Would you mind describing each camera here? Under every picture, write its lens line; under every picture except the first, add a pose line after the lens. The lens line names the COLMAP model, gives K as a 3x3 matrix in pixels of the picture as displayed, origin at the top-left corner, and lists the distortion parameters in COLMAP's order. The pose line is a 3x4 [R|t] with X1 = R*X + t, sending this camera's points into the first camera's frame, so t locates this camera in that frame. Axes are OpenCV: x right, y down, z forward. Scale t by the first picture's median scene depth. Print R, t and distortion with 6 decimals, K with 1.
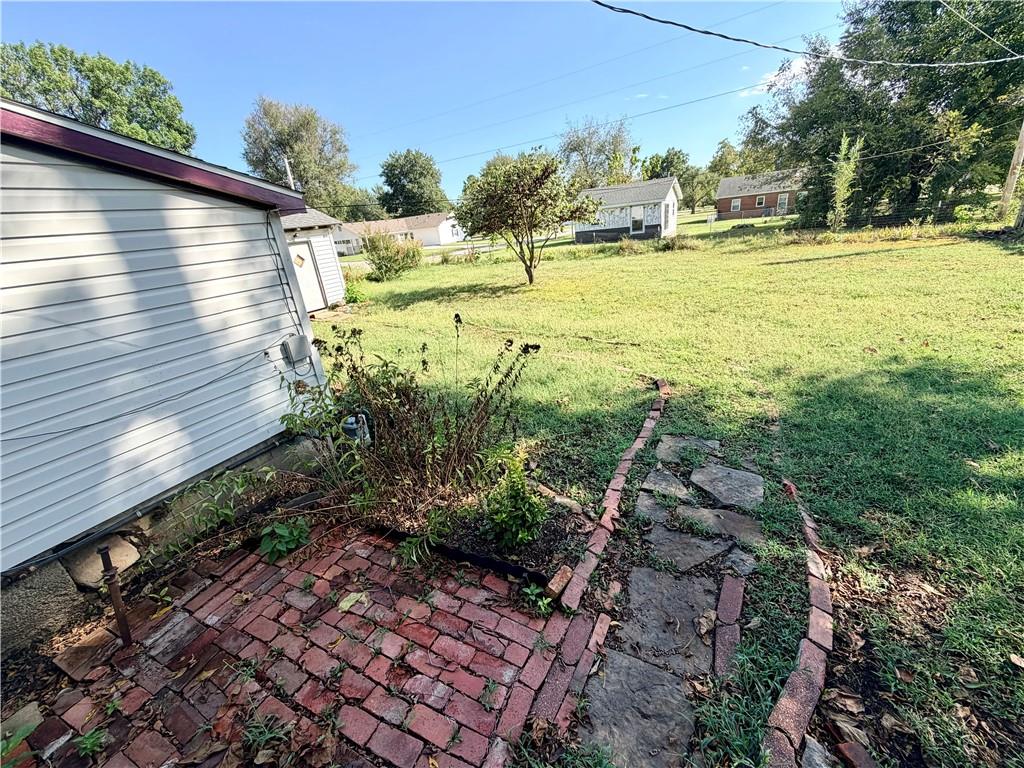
lens RADIAL K [[408.5, 0, 508.7], [0, 408.5, 384.2], [0, 0, 1]] dist [0.001800, 0.000395]
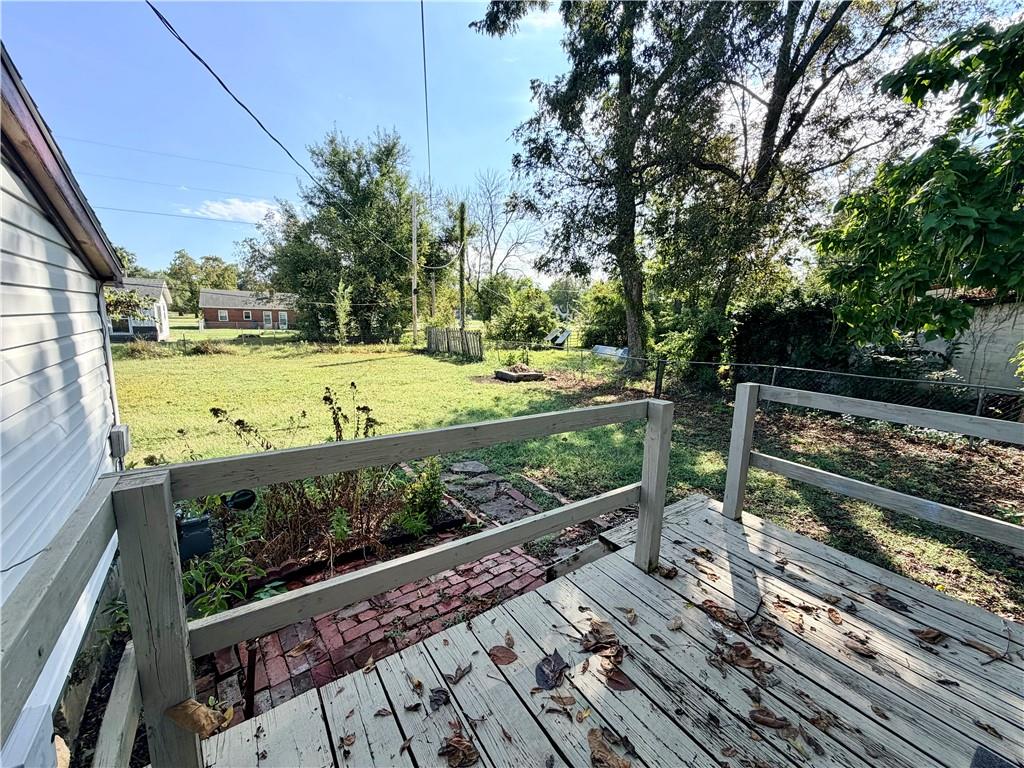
lens RADIAL K [[408.5, 0, 508.7], [0, 408.5, 384.2], [0, 0, 1]] dist [0.001800, 0.000395]
pose [[0.430248, -0.033670, 0.902083, -0.165311], [0.262022, 0.960939, -0.089104, 0.014250], [-0.863847, 0.274703, 0.422264, -0.008607]]
